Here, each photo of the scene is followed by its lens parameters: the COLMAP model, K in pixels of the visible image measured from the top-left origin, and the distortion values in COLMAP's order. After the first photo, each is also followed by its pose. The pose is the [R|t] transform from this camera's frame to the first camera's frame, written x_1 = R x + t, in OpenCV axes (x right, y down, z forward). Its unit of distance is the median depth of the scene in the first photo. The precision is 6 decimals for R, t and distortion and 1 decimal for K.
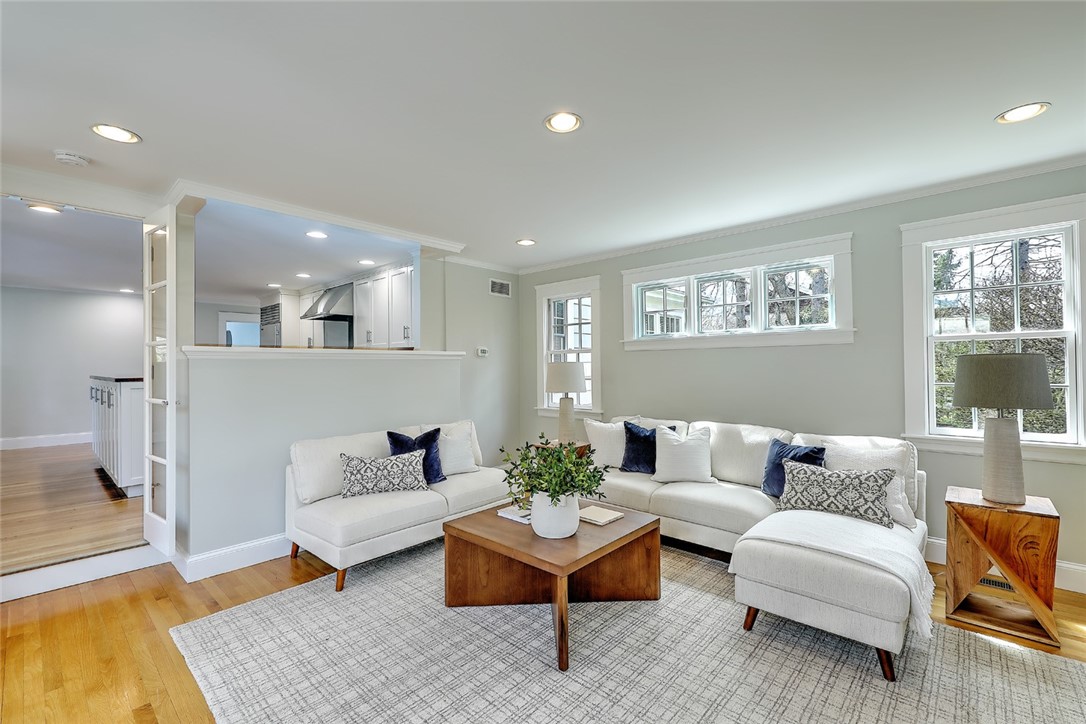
lens RADIAL K [[464.2, 0, 548.9], [0, 464.2, 364.1], [0, 0, 1]] dist [0.000662, 0.000032]
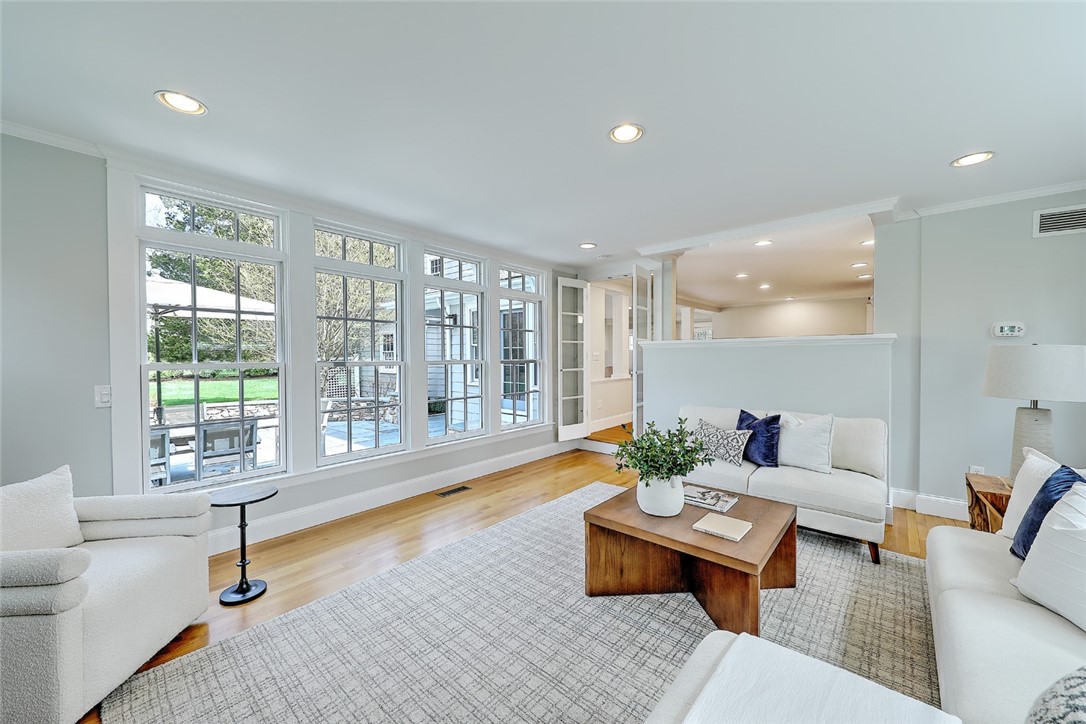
lens RADIAL K [[406.3, 0, 543.0], [0, 406.3, 362.0], [0, 0, 1]] dist [-0.000088, -0.000050]
pose [[0.015156, 0.023603, -0.999607, 0.699400], [0.009822, 0.999670, 0.023754, -0.000614], [0.999837, -0.010178, 0.014919, 0.541624]]
